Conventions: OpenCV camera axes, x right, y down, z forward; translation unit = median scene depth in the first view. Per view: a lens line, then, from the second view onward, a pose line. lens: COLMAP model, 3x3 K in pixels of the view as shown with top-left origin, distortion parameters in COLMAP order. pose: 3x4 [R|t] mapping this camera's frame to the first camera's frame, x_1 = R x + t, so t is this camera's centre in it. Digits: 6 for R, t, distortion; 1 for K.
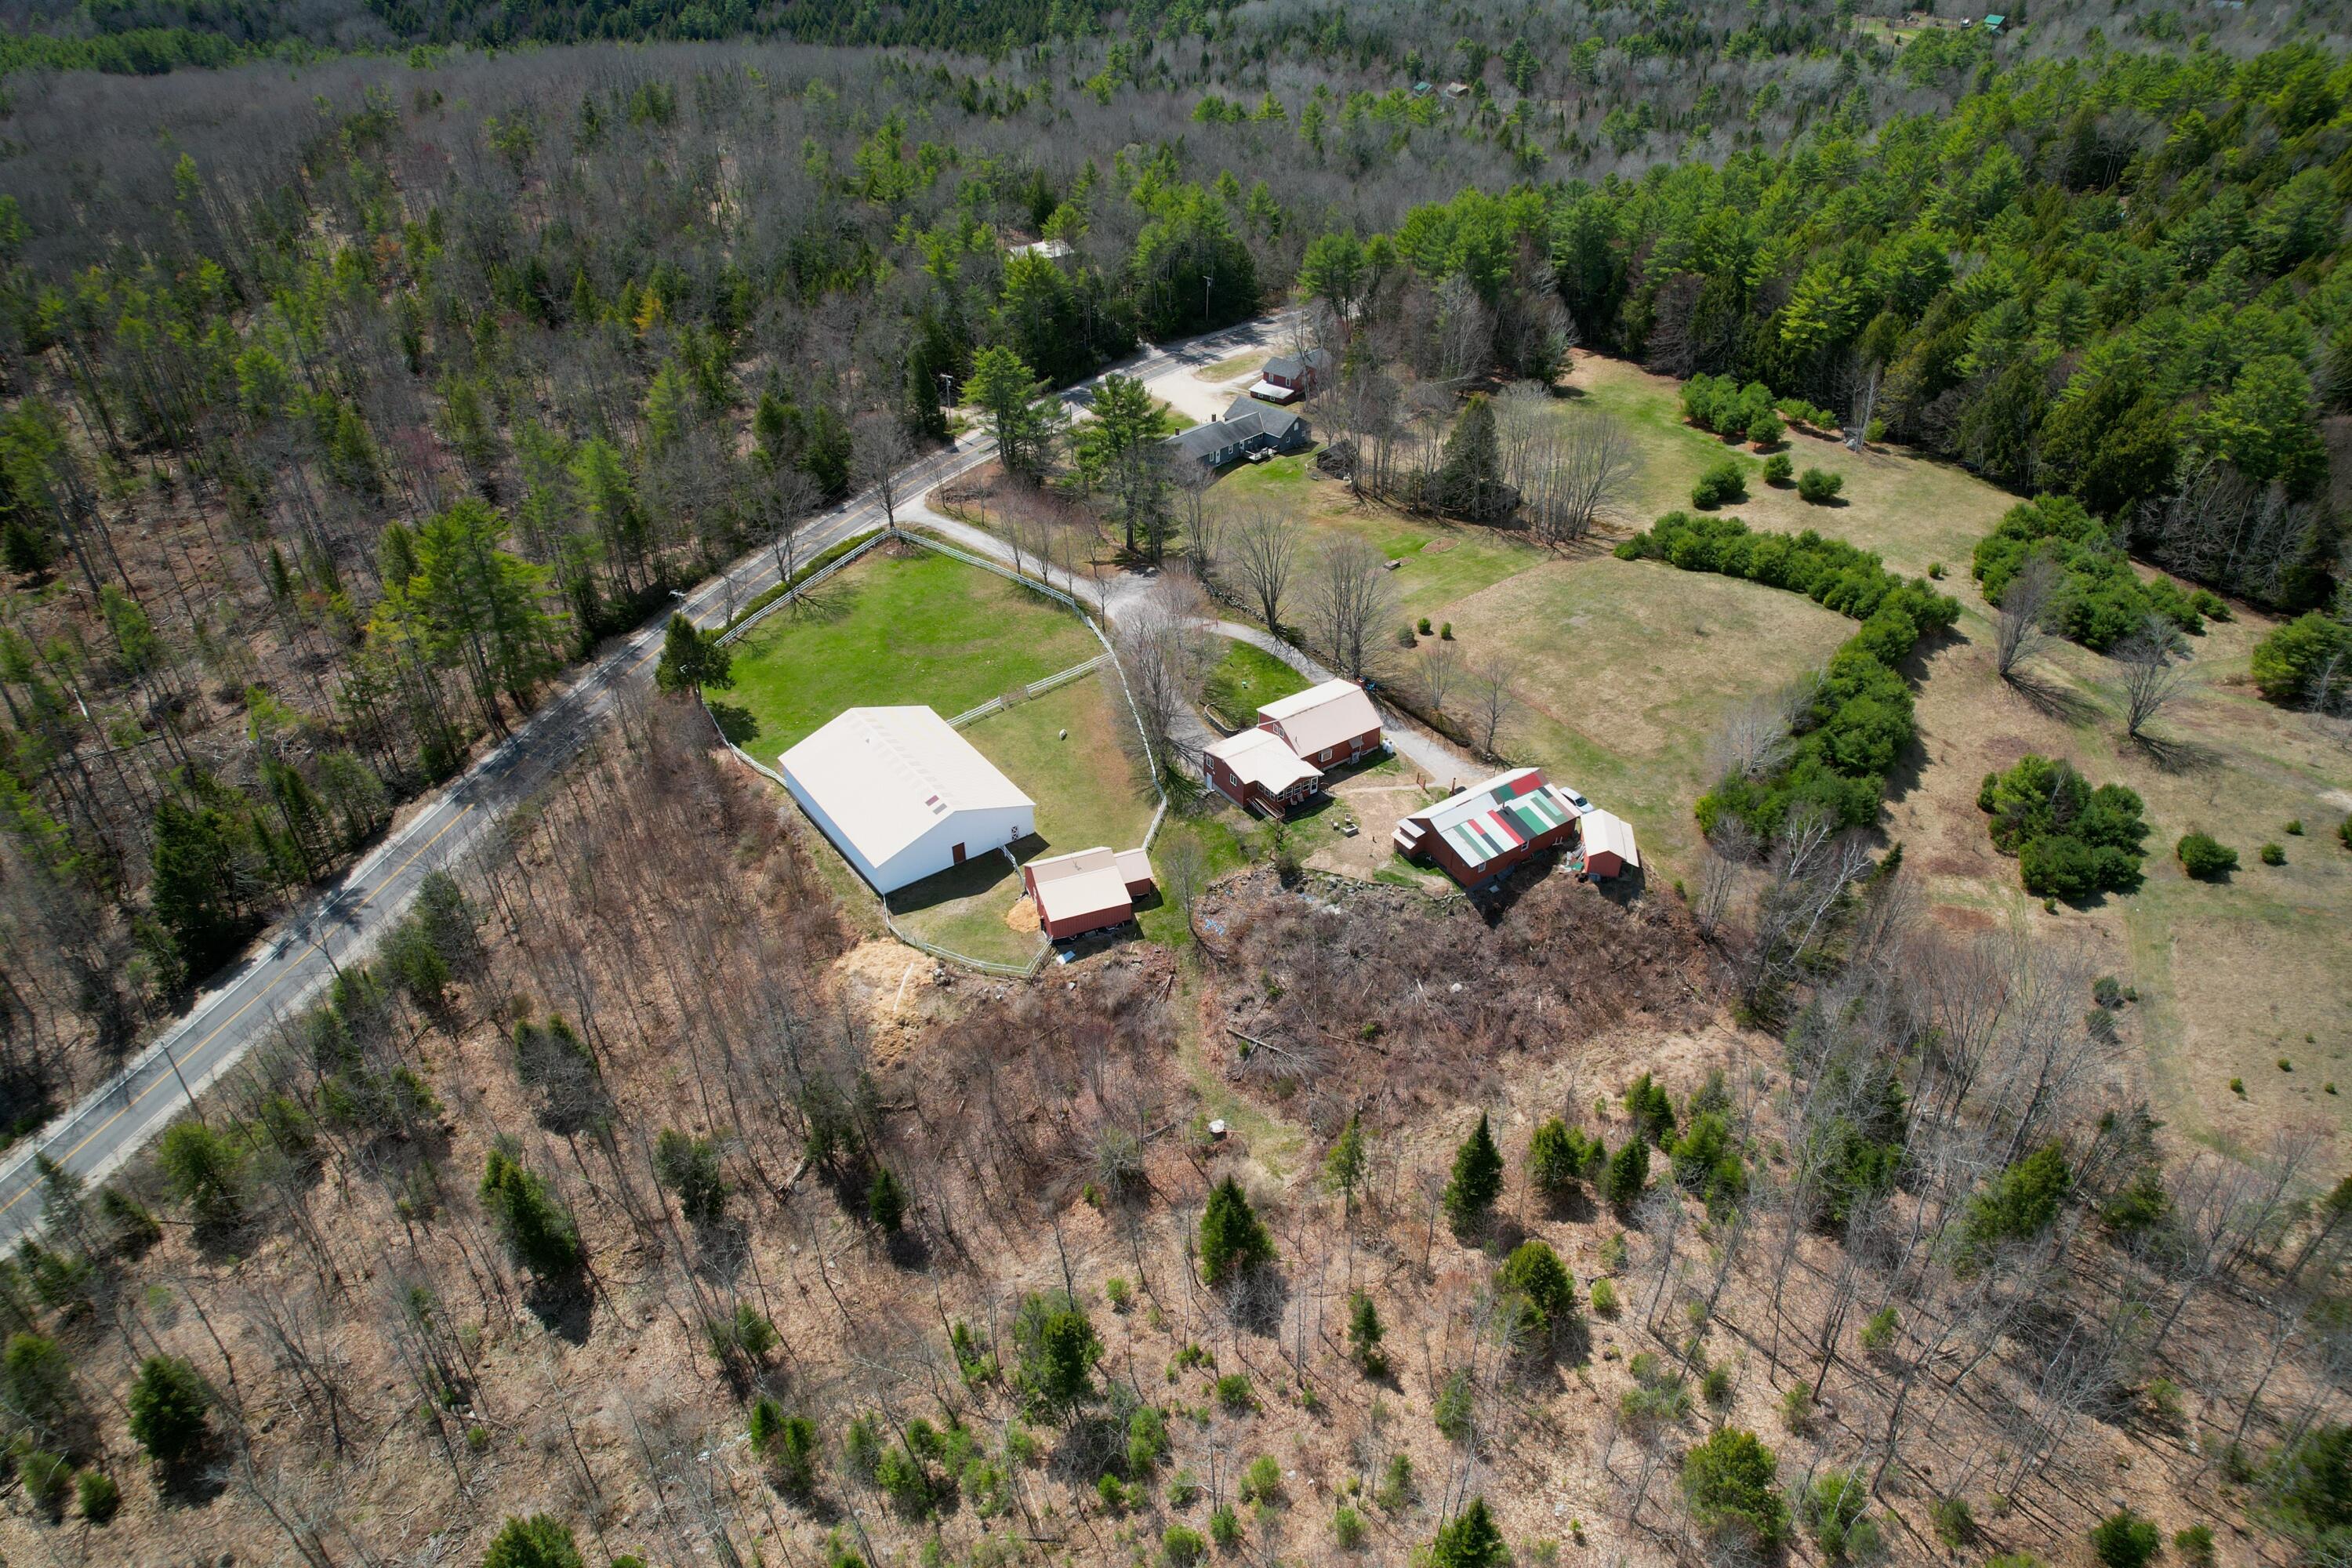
lens RADIAL K [[1578.3, 0, 1176.0], [0, 1578.3, 784.0], [0, 0, 1]] dist [-0.003778, 0.000922]
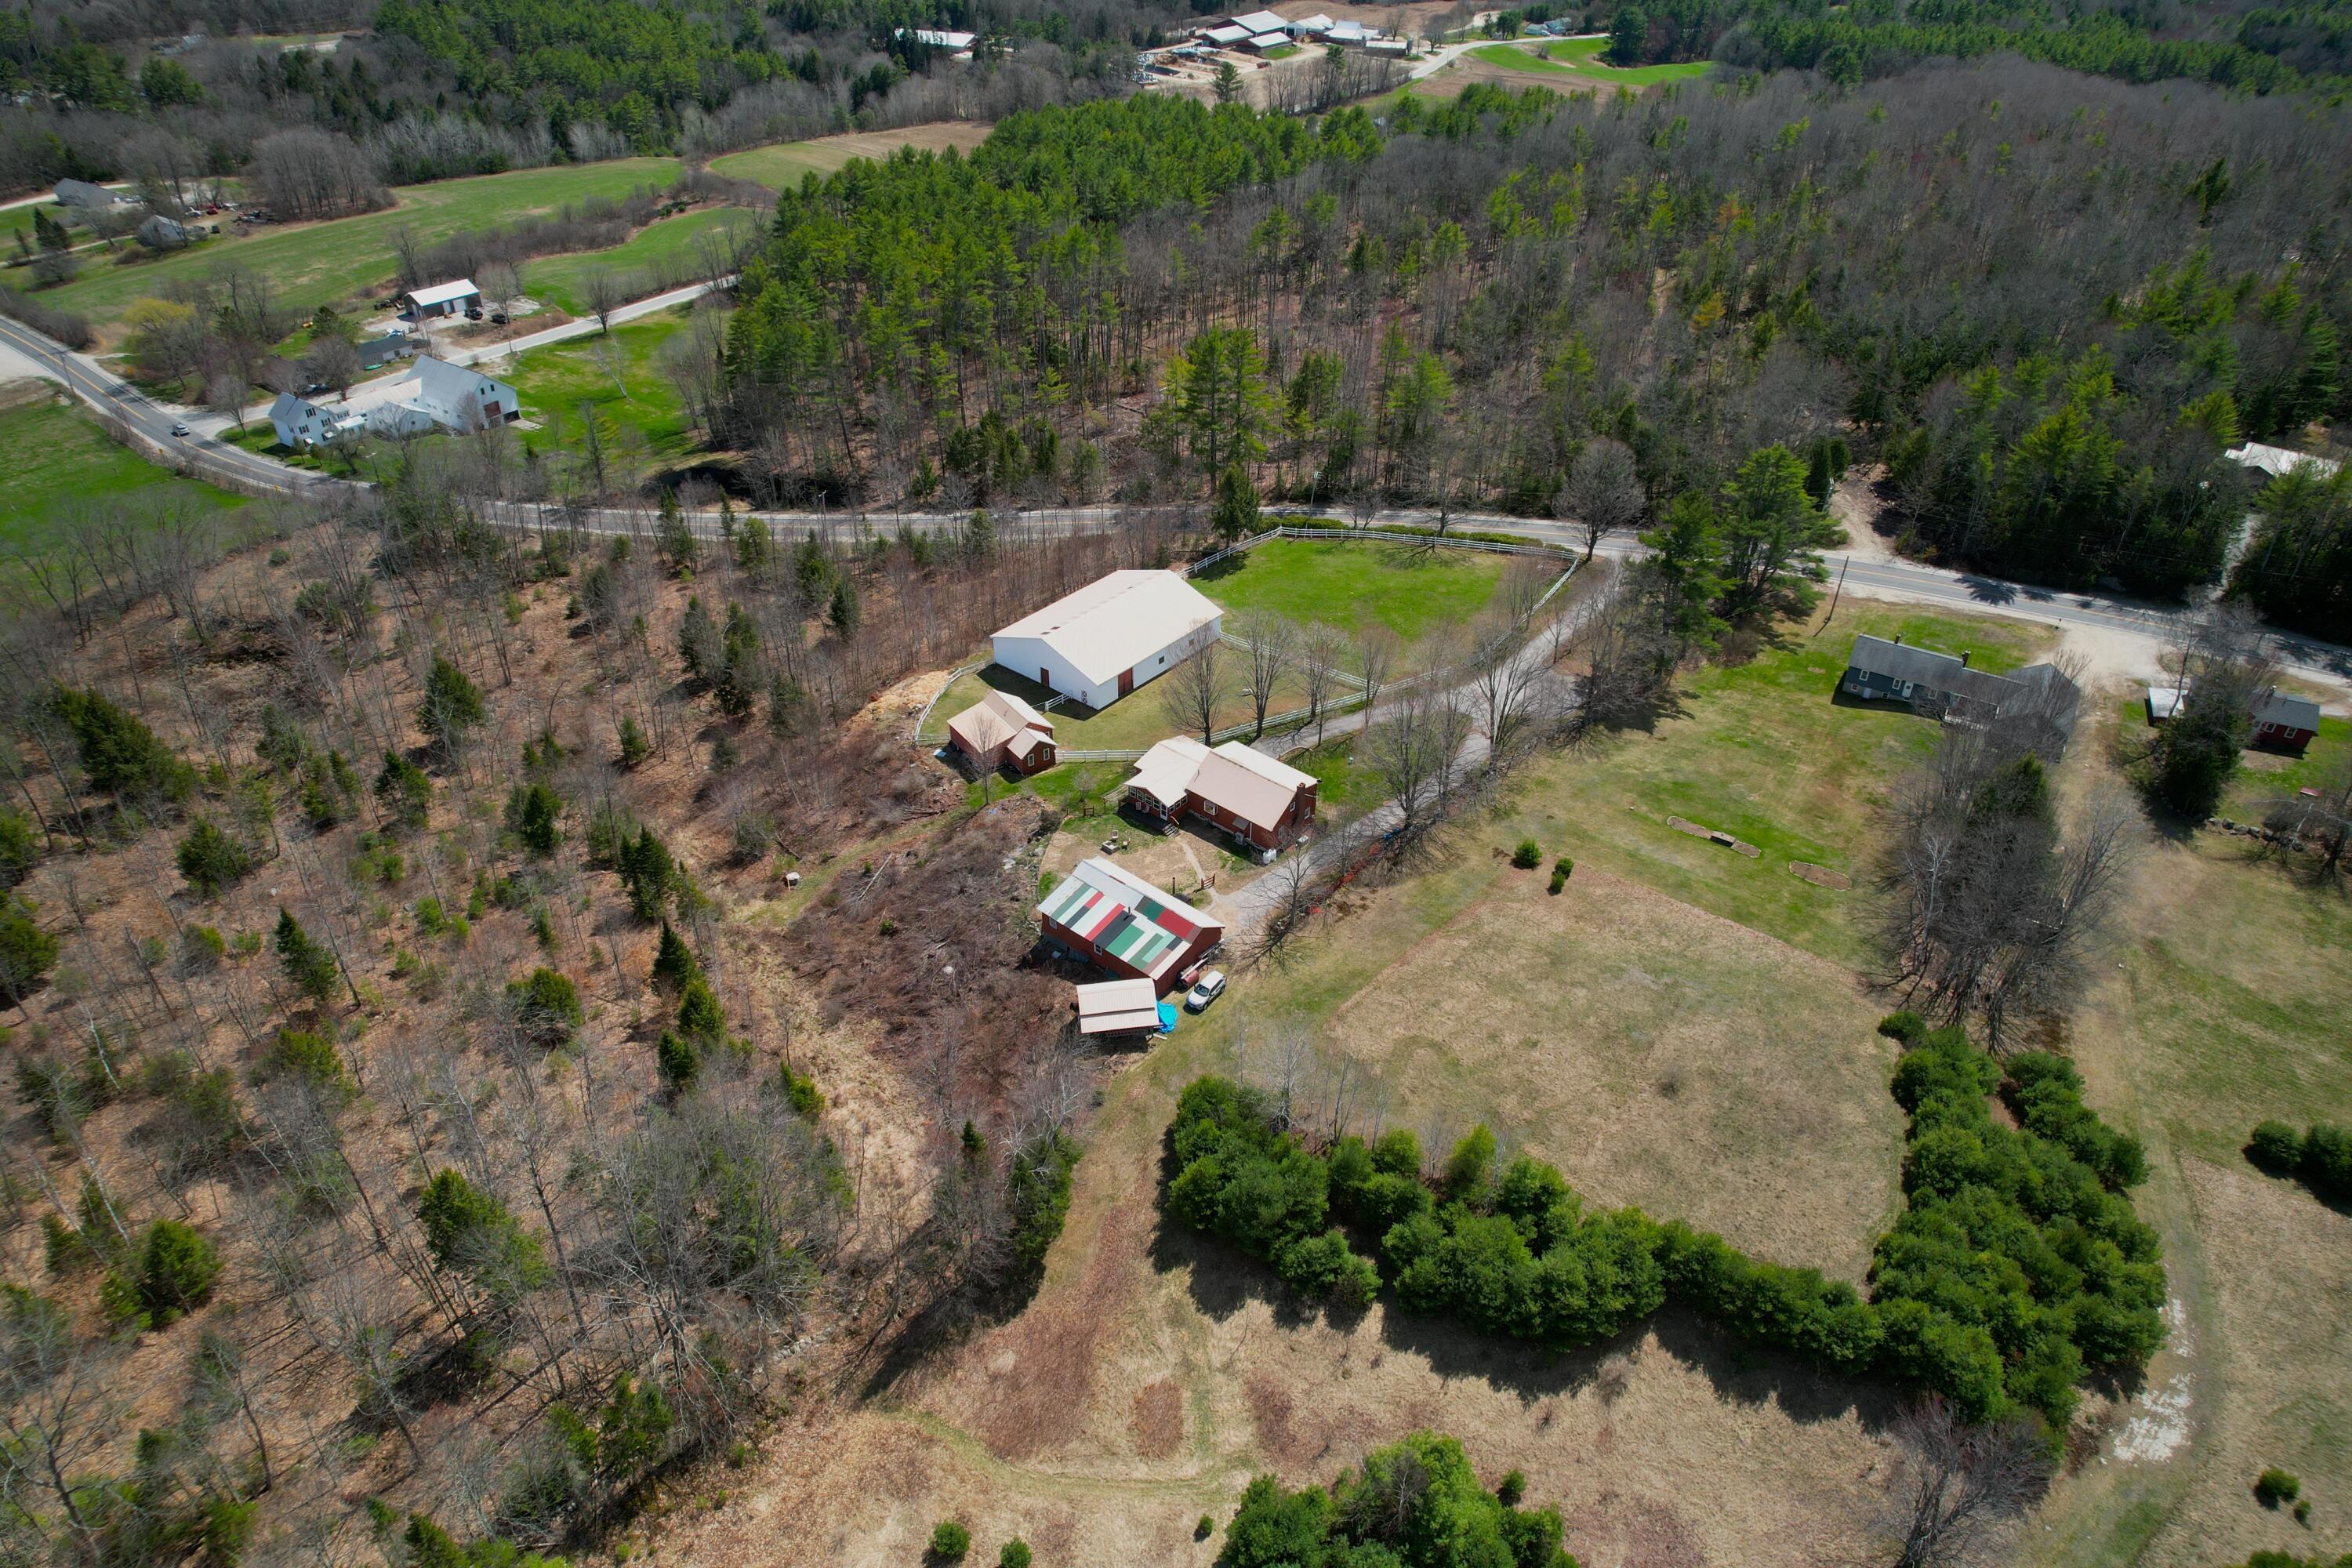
lens RADIAL K [[1495.3, 0, 1177.9], [0, 1495.3, 824.3], [0, 0, 1]] dist [-0.004089, 0.002042]
pose [[0.234109, 0.573346, -0.785154, 0.855107], [-0.555487, 0.741676, 0.375967, -0.360257], [0.797889, 0.348126, 0.492120, 0.569805]]
